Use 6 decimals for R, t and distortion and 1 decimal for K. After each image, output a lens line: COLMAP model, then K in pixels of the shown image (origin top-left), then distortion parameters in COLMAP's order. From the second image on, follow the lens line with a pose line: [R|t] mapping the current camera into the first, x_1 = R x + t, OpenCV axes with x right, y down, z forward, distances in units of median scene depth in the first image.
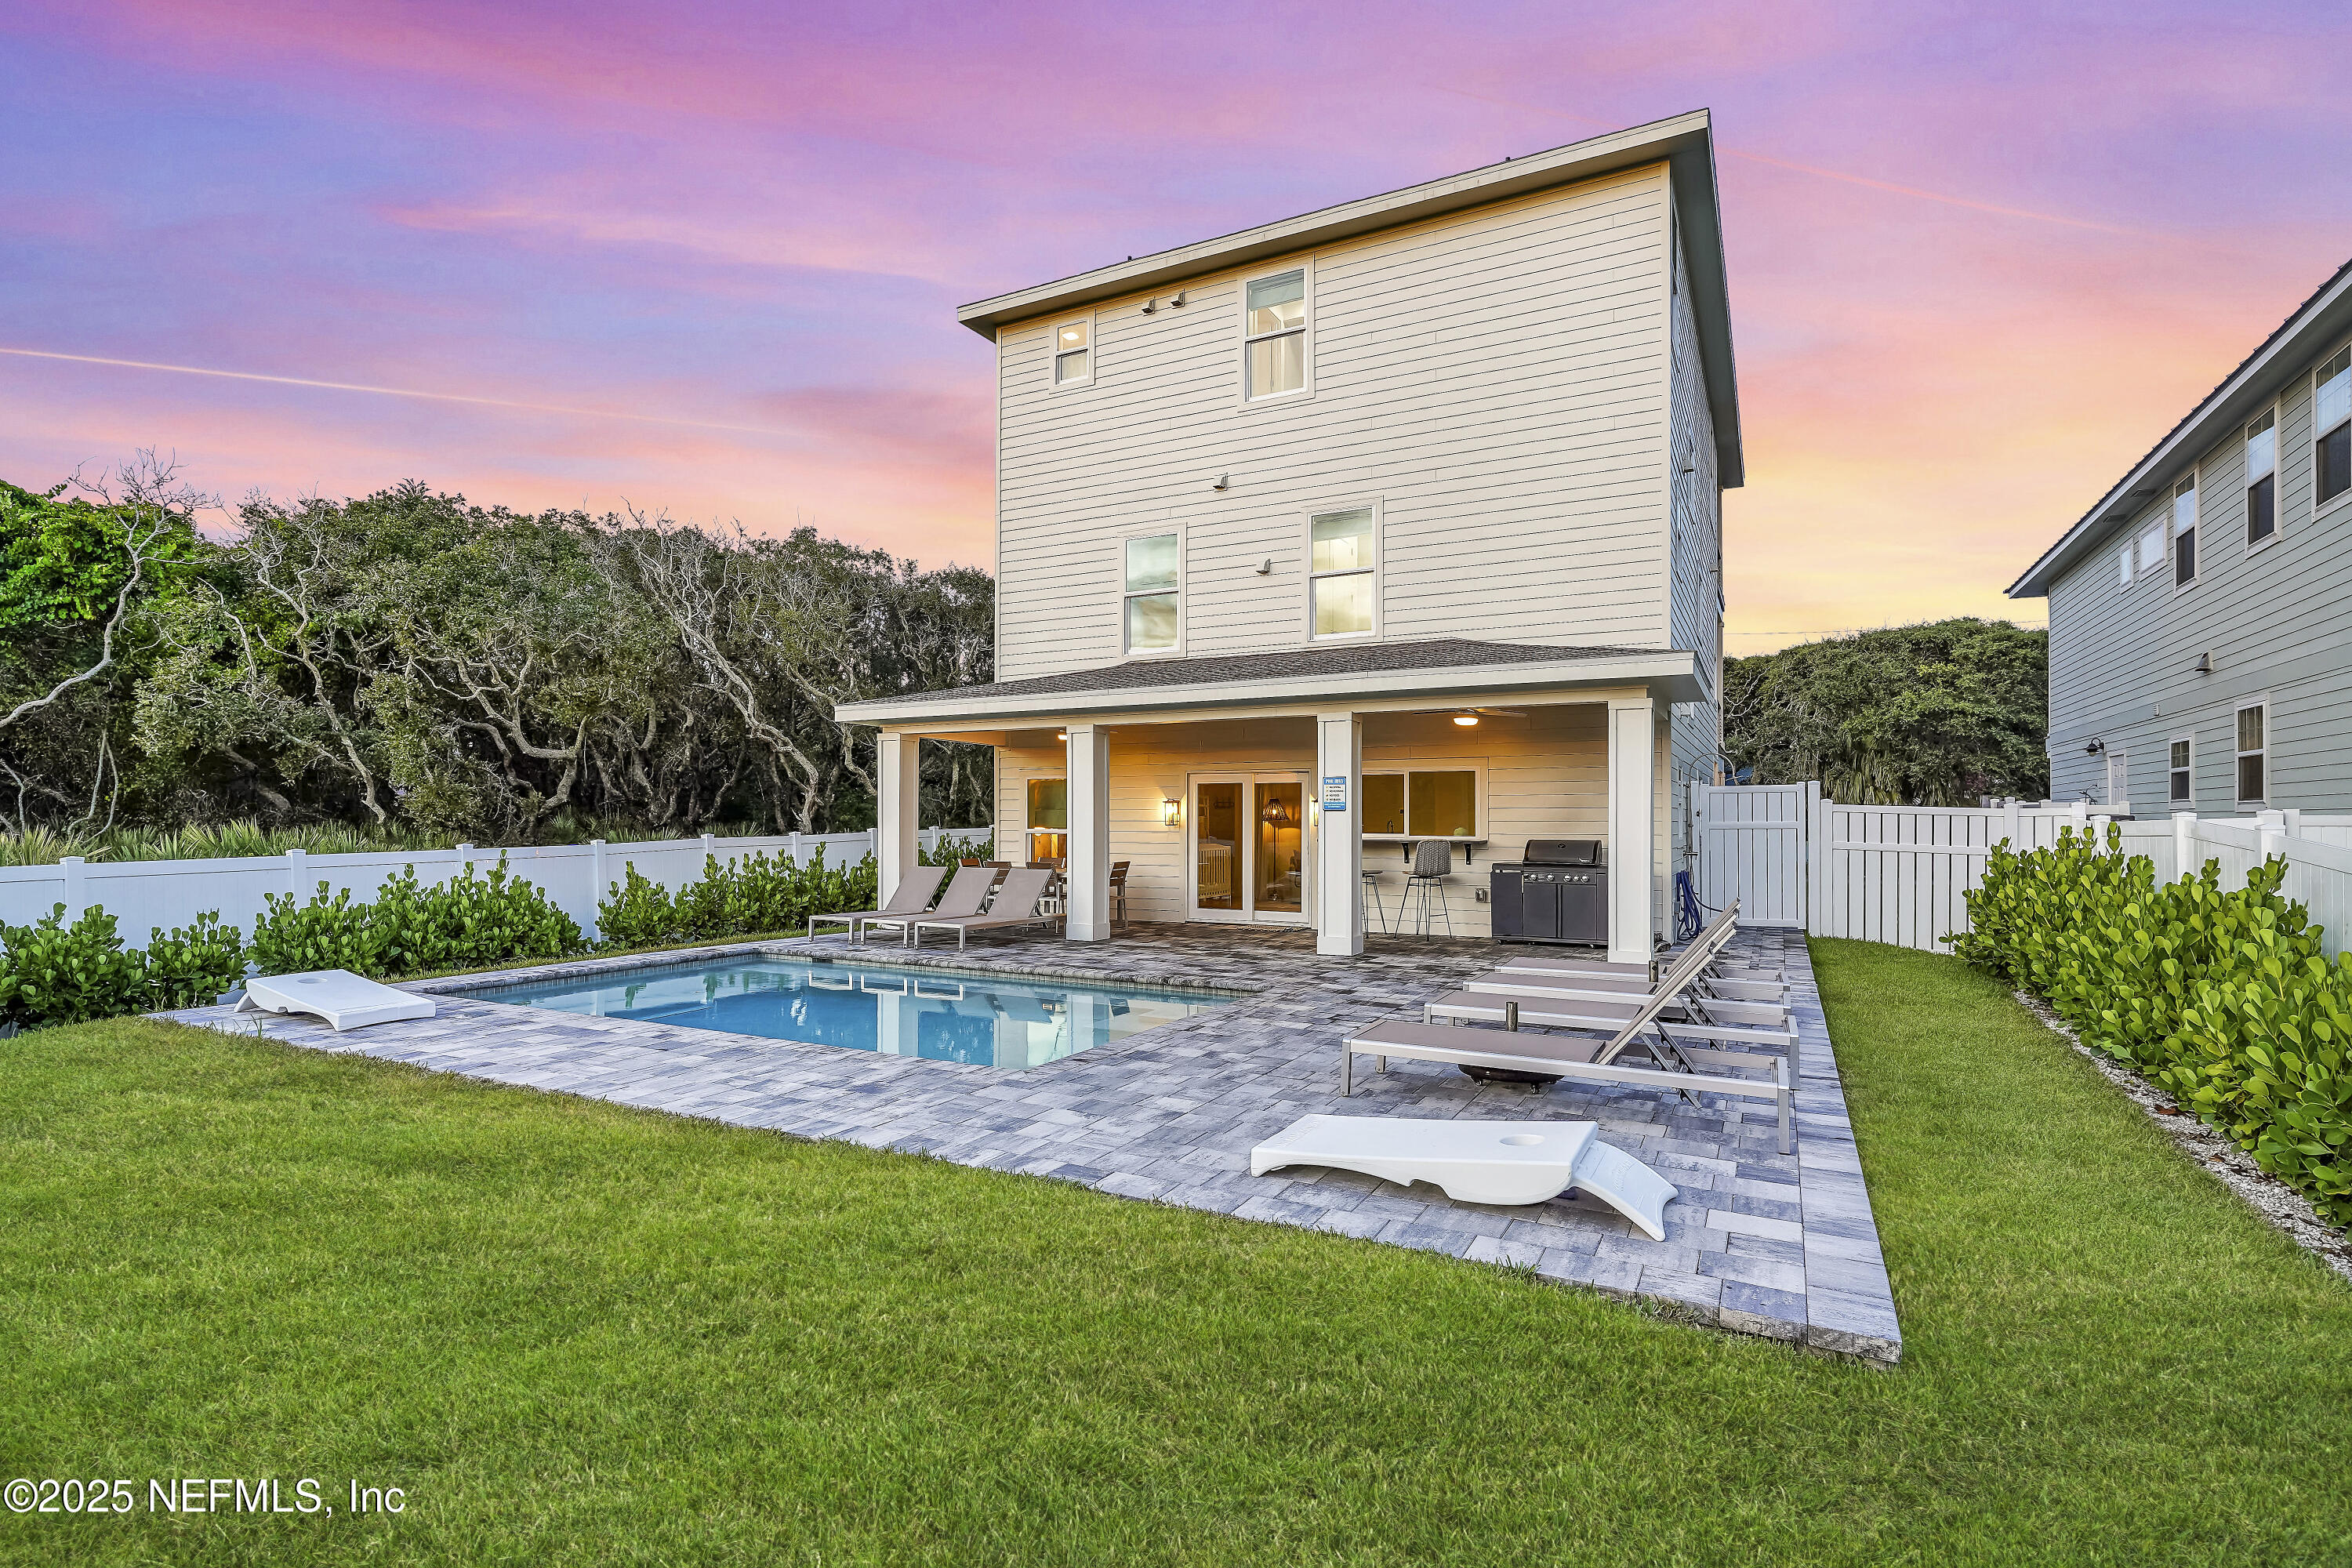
lens RADIAL K [[1137.3, 0, 1179.3], [0, 1137.3, 808.8], [0, 0, 1]] dist [0.002793, 0.001367]
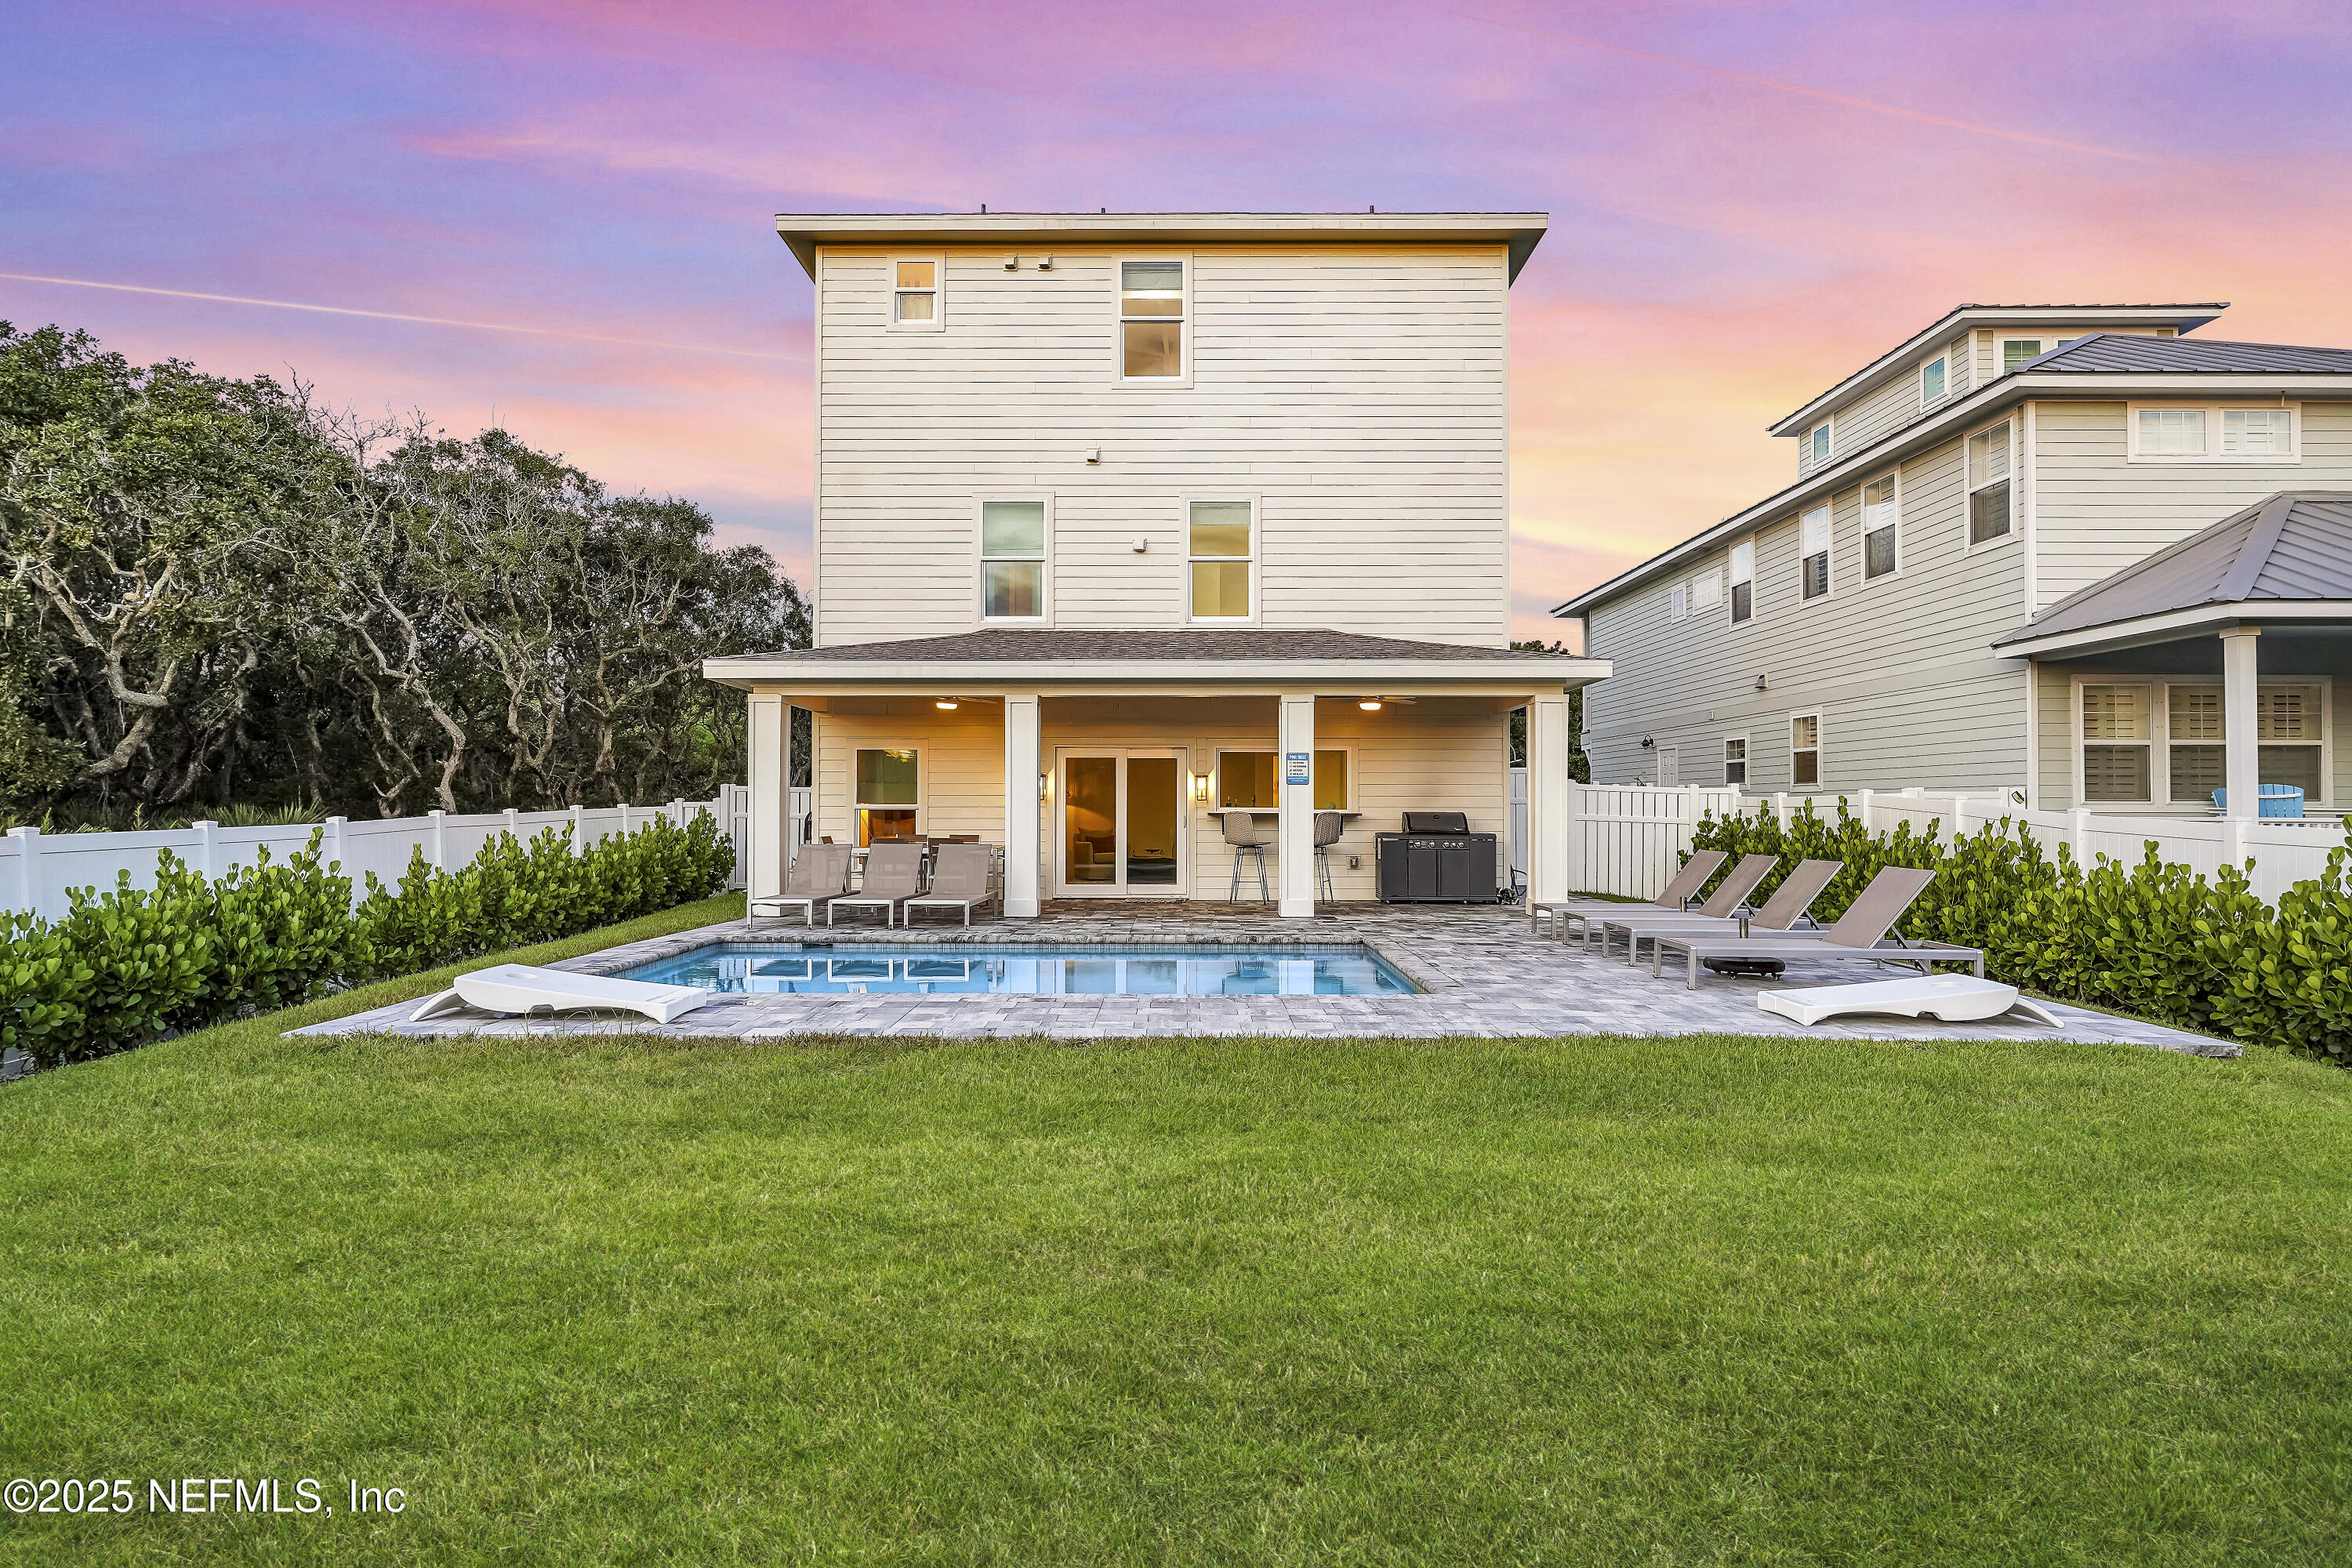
lens RADIAL K [[1272.0, 0, 1176.0], [0, 1272.0, 784.0], [0, 0, 1]] dist [-0.002216, 0.000137]
pose [[0.890059, 0.008676, 0.455763, -0.424460], [-0.005224, 0.999947, -0.008833, 0.010120], [-0.455816, 0.005481, 0.890057, -0.023568]]
